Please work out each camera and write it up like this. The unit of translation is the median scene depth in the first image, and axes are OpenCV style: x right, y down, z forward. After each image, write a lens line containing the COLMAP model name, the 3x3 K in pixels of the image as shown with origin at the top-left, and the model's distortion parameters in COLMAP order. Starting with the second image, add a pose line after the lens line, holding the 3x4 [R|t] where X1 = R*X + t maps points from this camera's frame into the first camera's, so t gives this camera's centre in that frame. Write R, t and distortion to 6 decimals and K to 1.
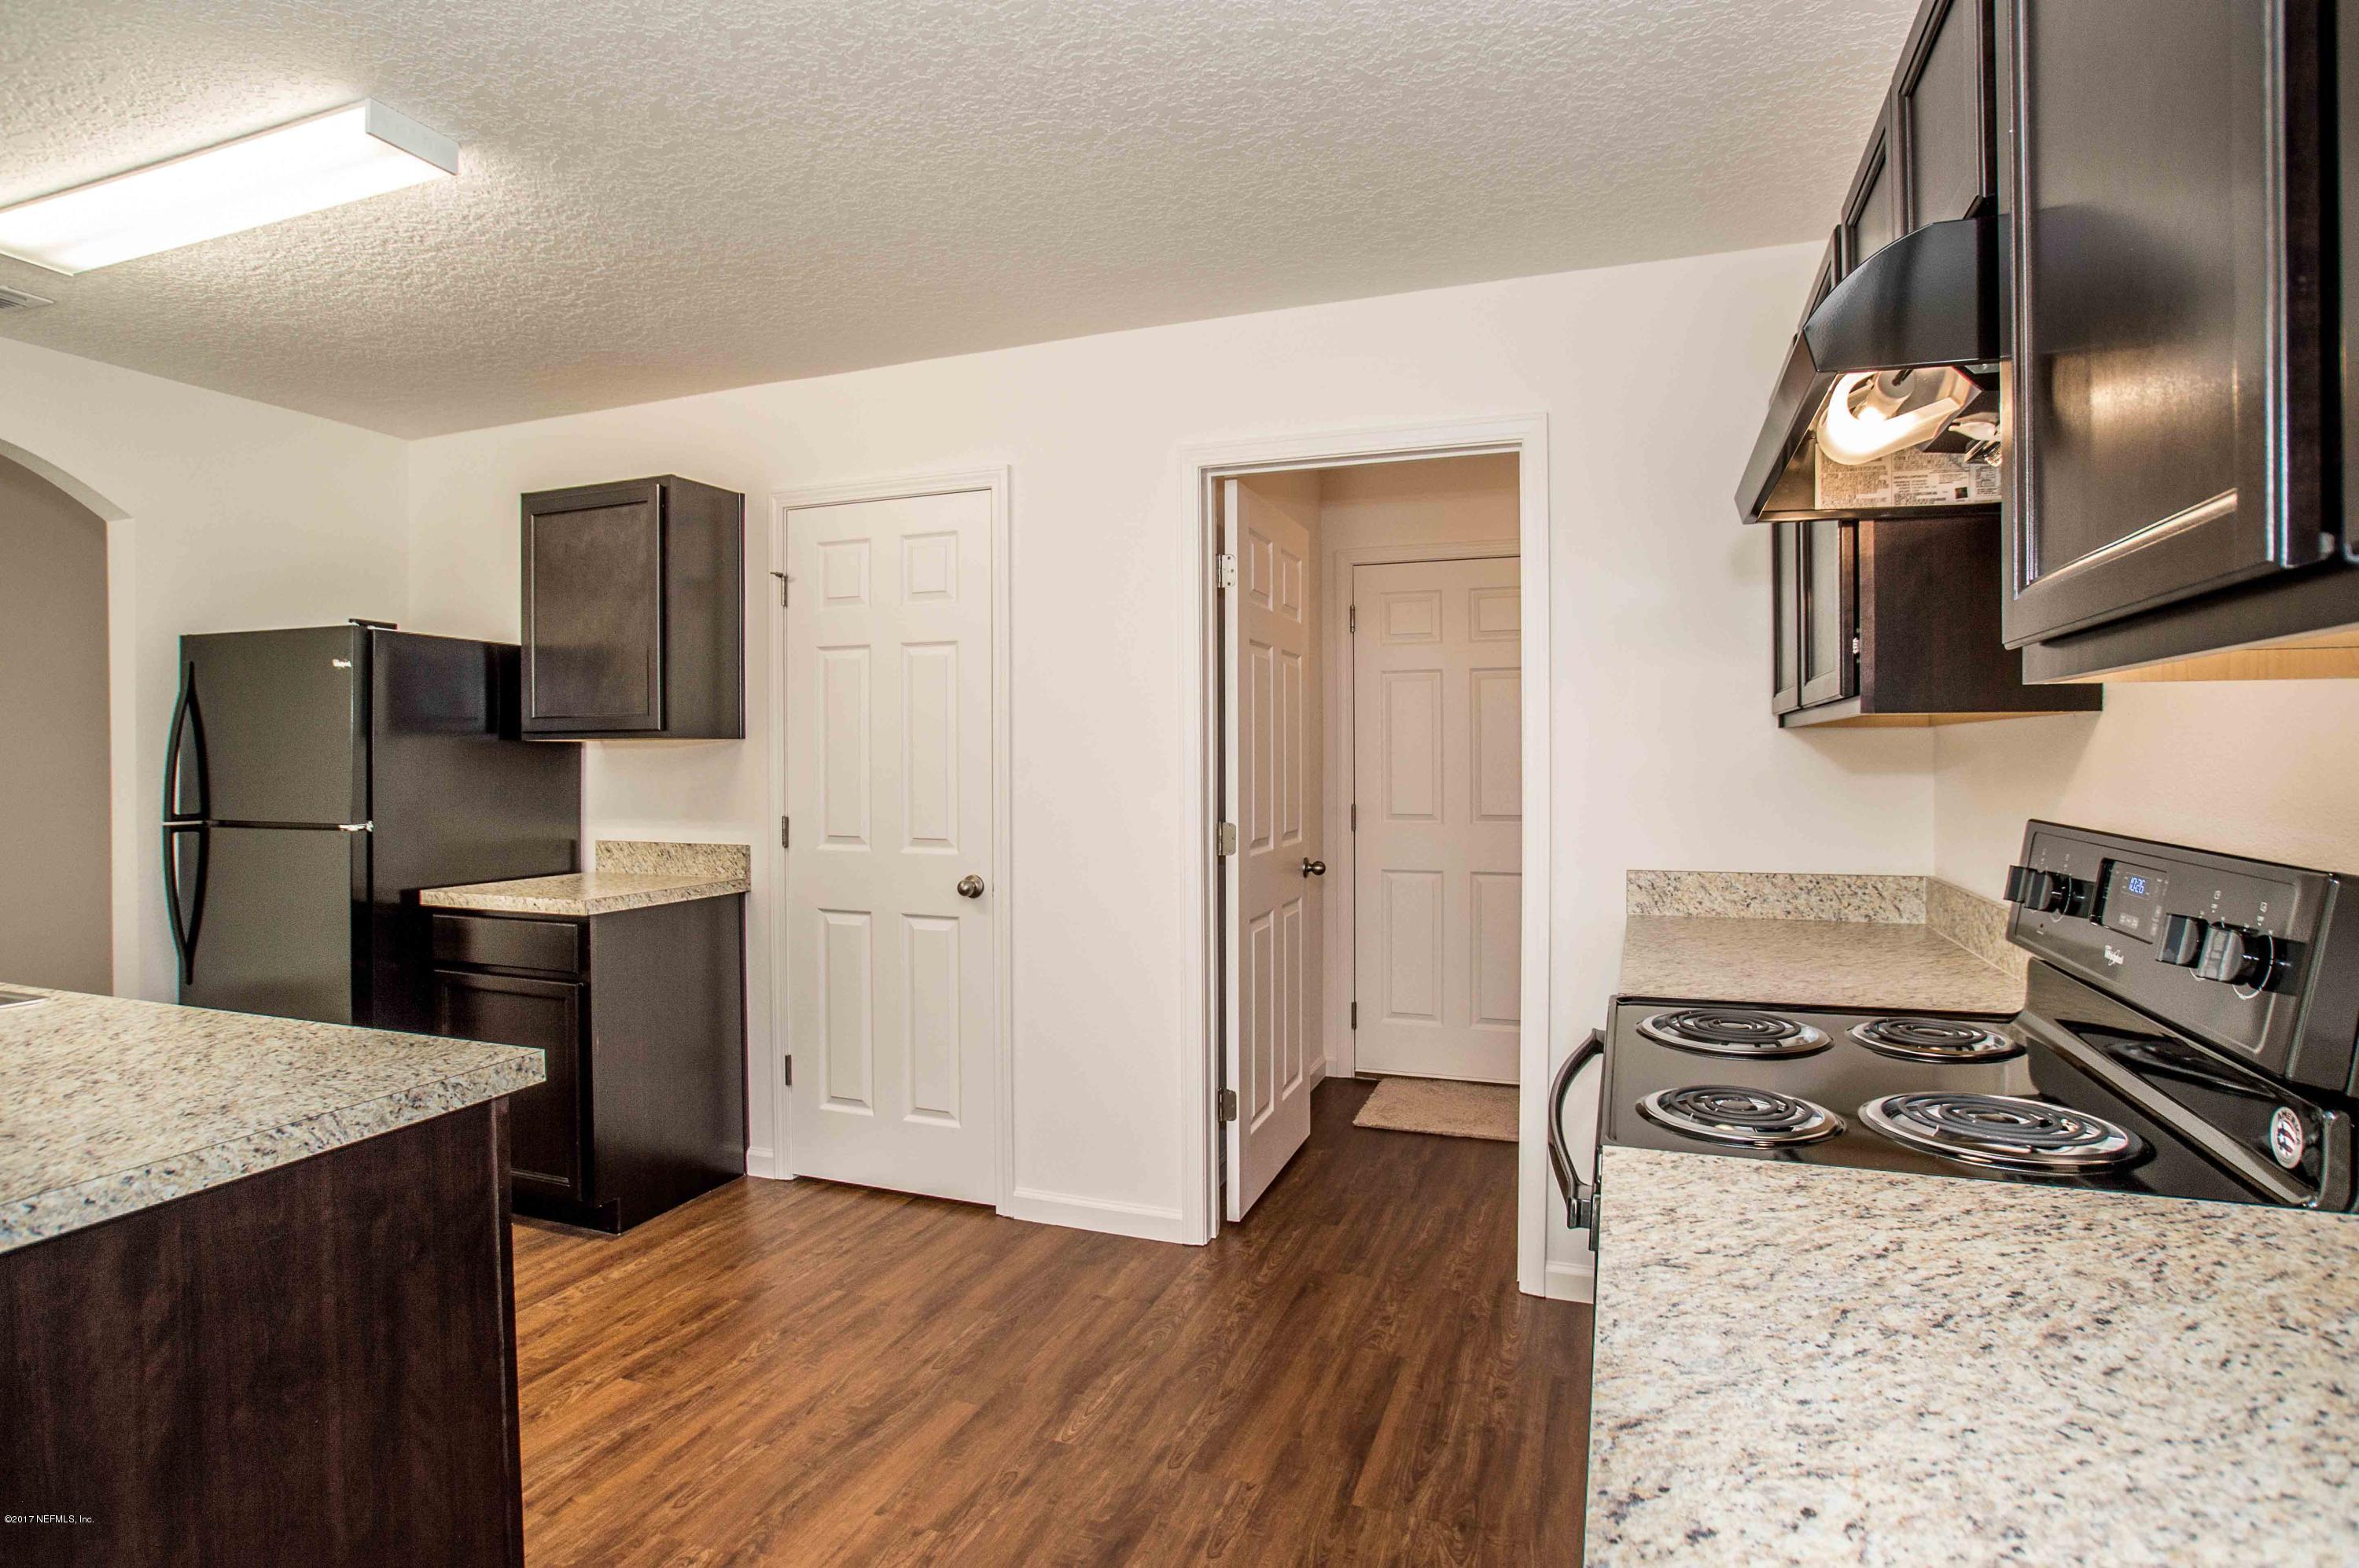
lens RADIAL K [[1118.3, 0, 1186.0], [0, 1118.3, 751.0], [0, 0, 1]] dist [-0.000398, -0.000065]
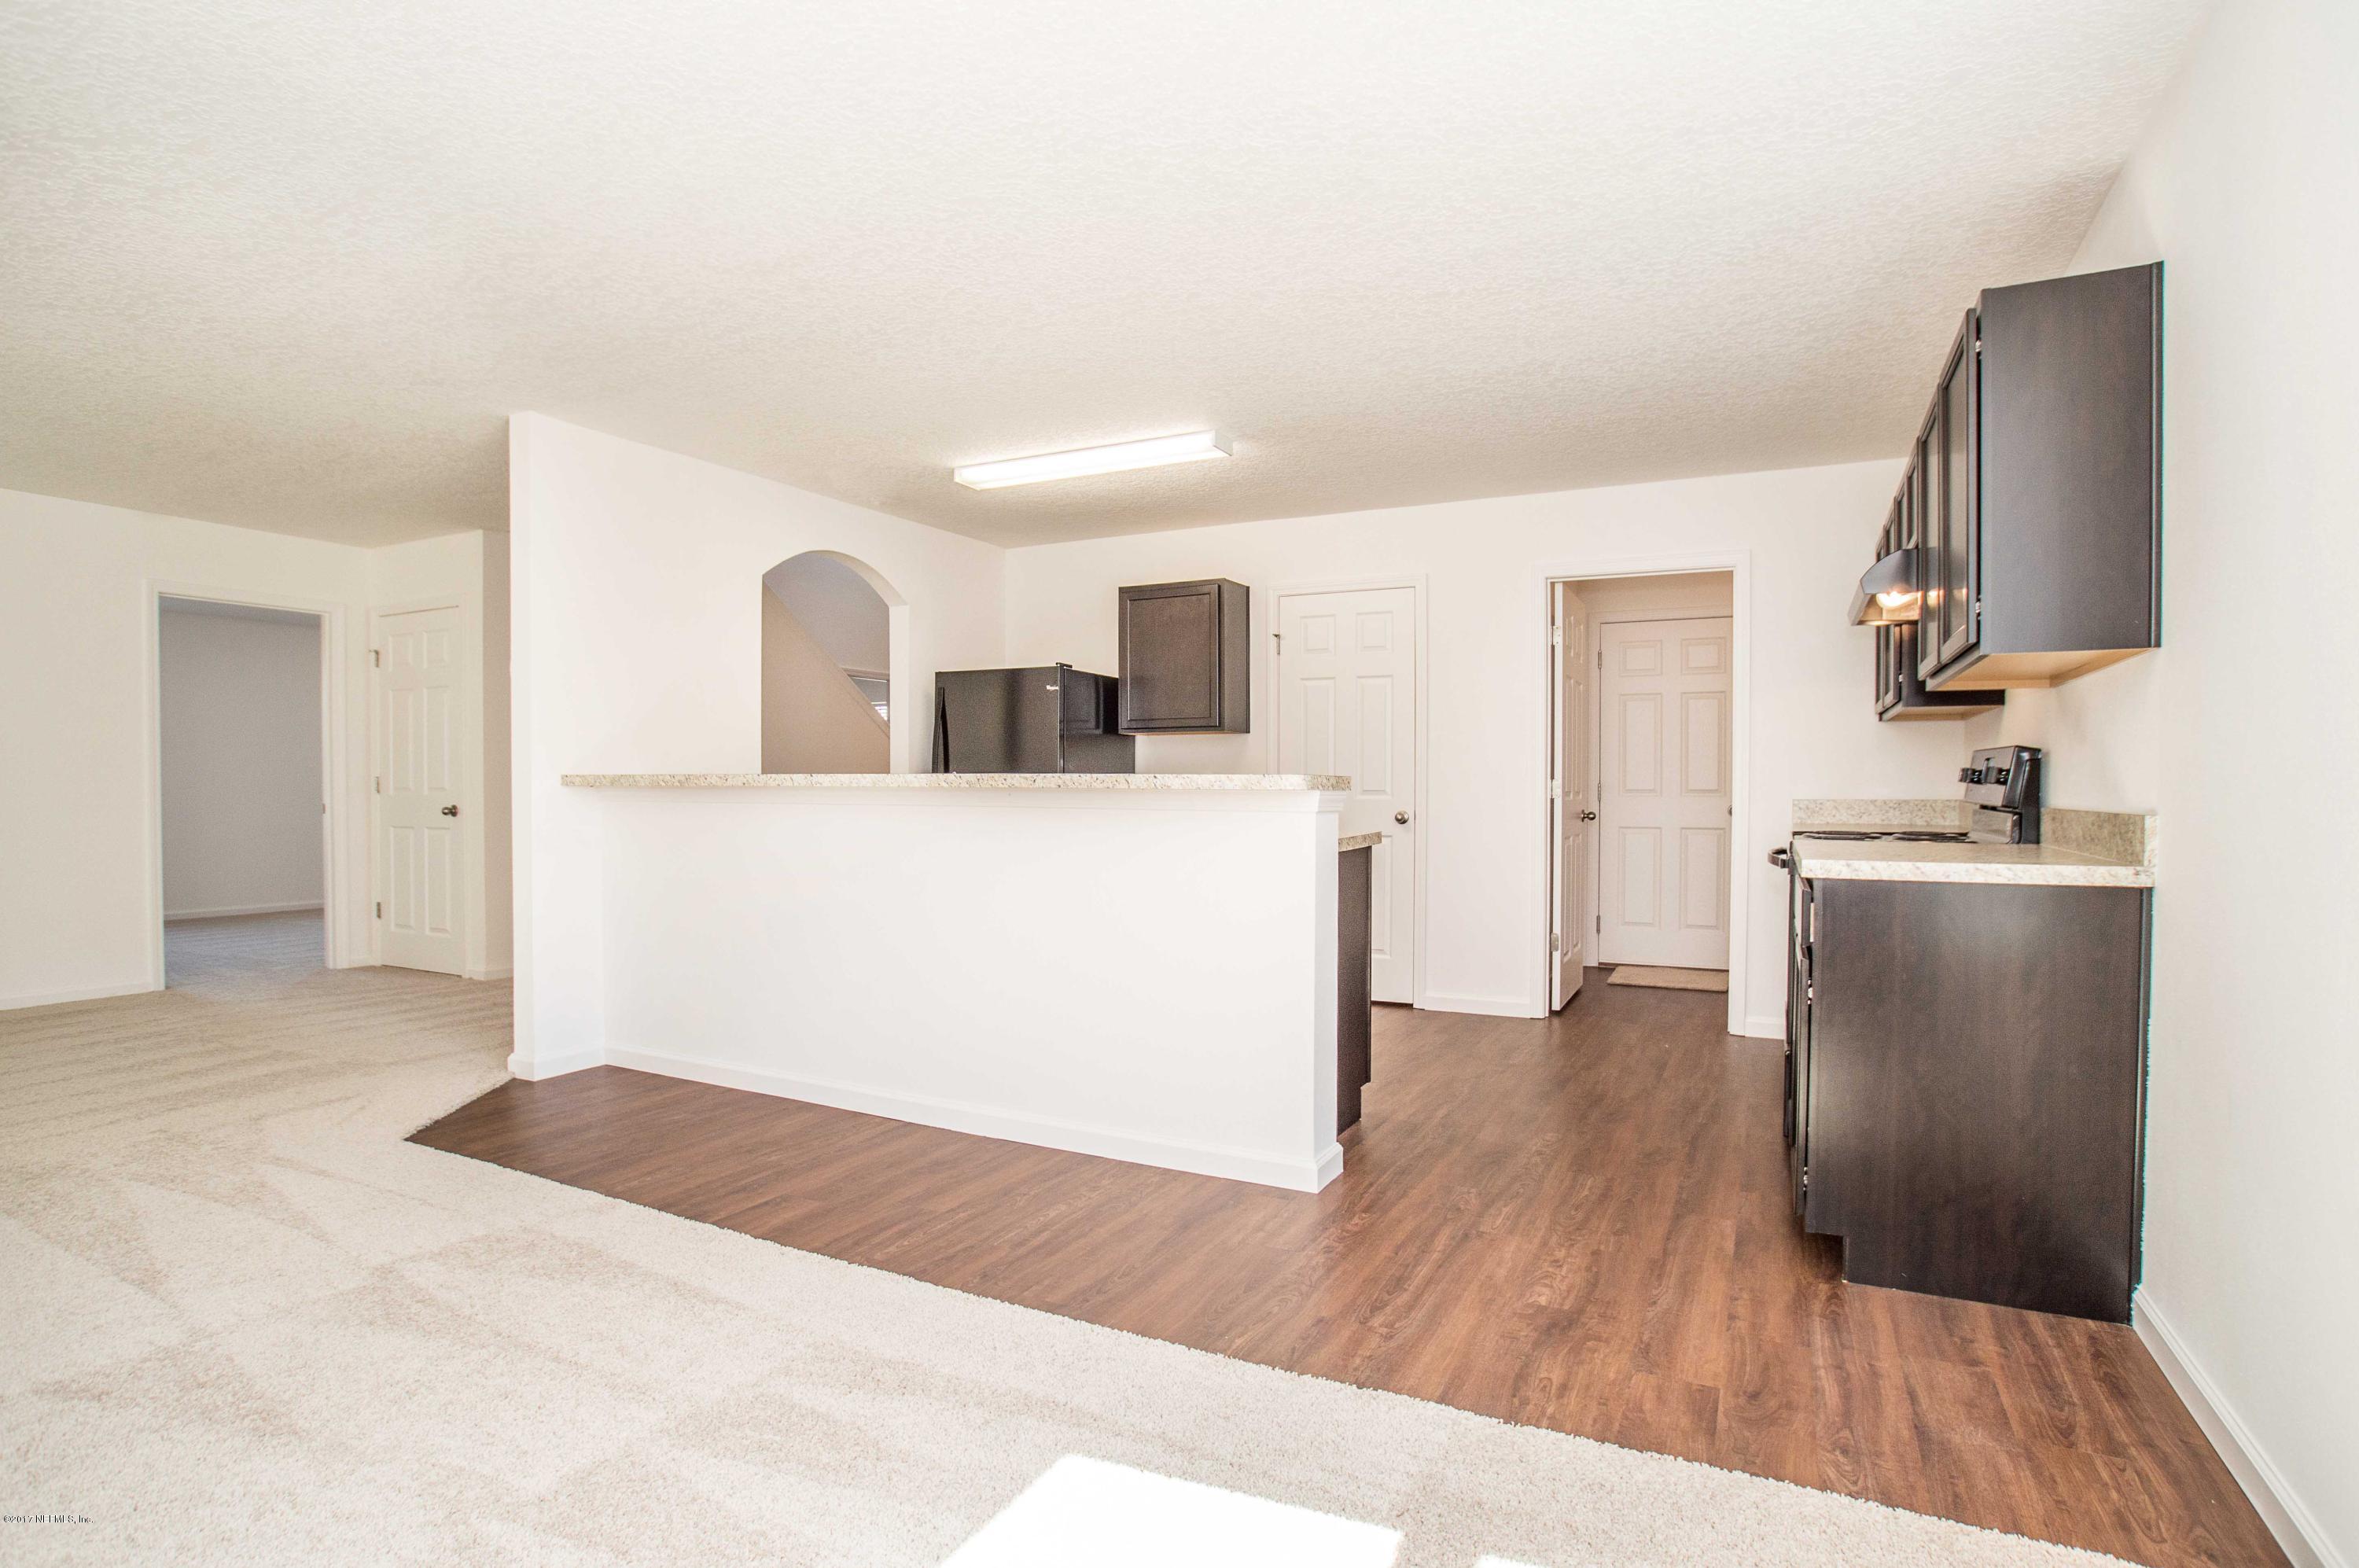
lens RADIAL K [[1215.3, 0, 1181.3], [0, 1215.3, 823.1], [0, 0, 1]] dist [-0.045116, -0.000012]
pose [[0.997209, 0.006609, -0.074366, -0.395934], [-0.004678, 0.999648, 0.026113, 0.083858], [0.074513, -0.025692, 0.996889, -0.896885]]
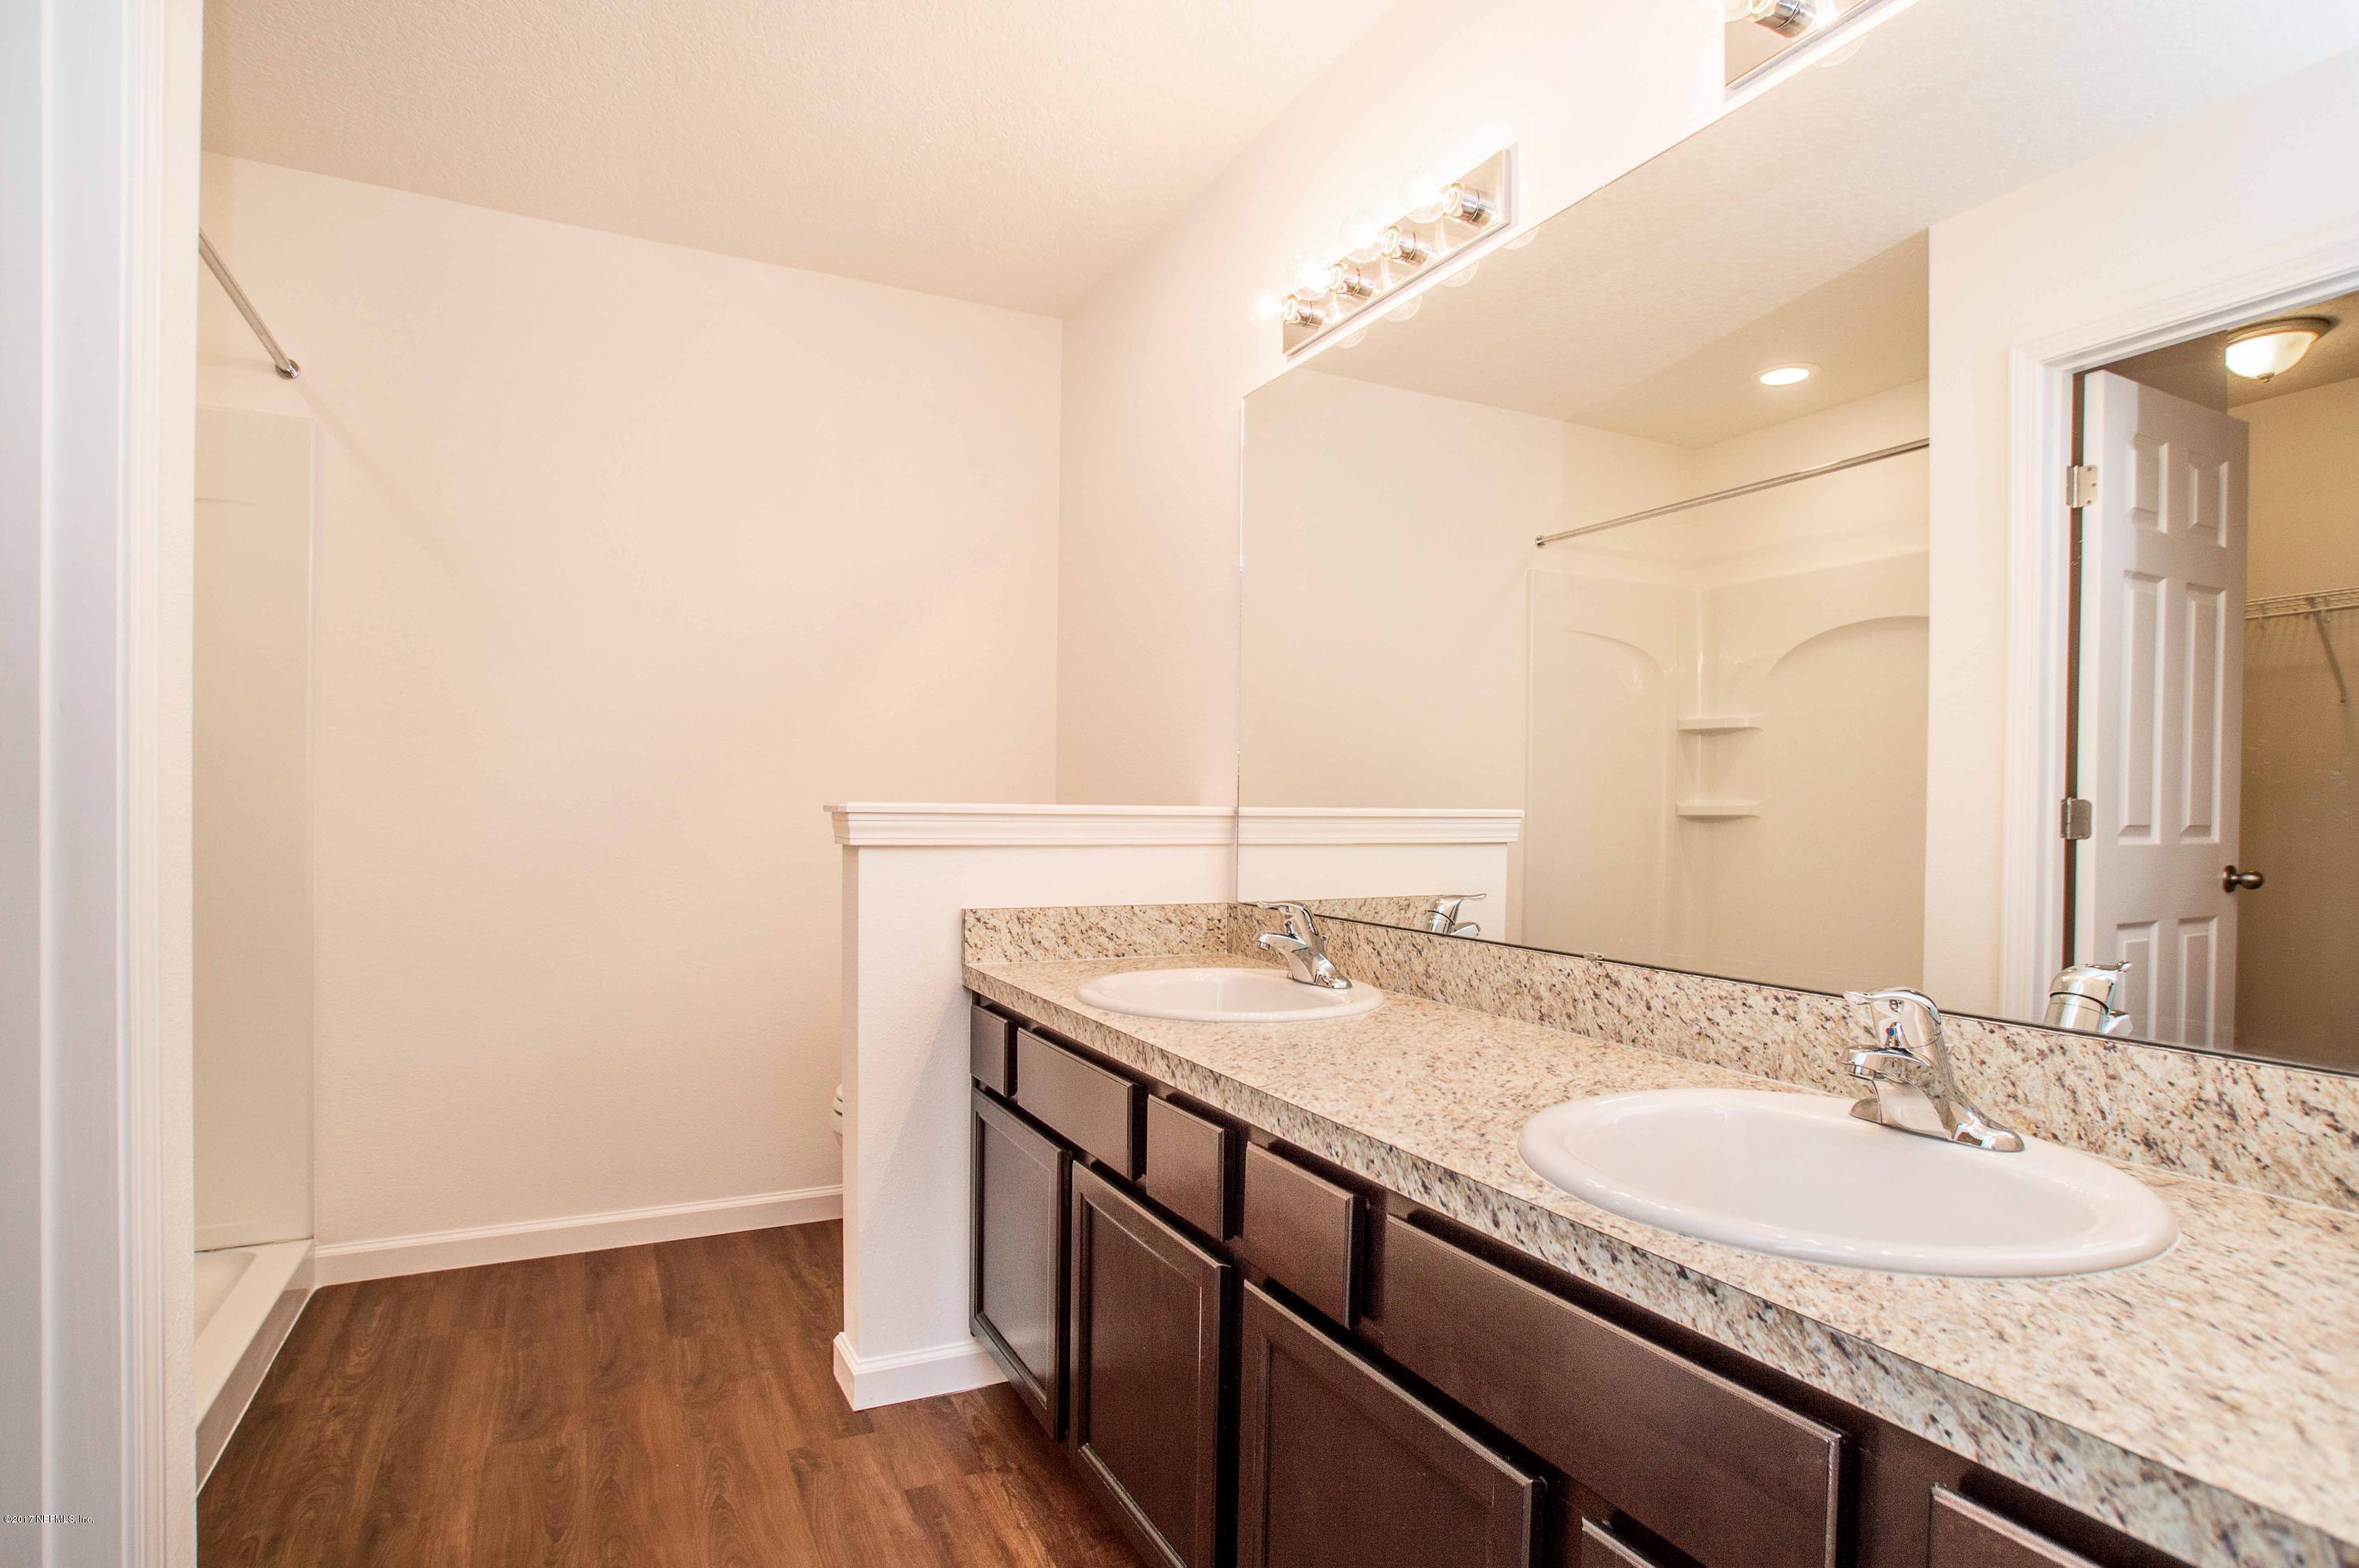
lens RADIAL K [[1215.3, 0, 1181.3], [0, 1215.3, 823.1], [0, 0, 1]] dist [-0.045116, -0.000012]
pose [[-0.674667, 0.001422, -0.738120, 1.554122], [-0.013539, 0.999806, 0.014302, 0.080043], [0.737998, 0.019643, -0.674517, 1.250748]]
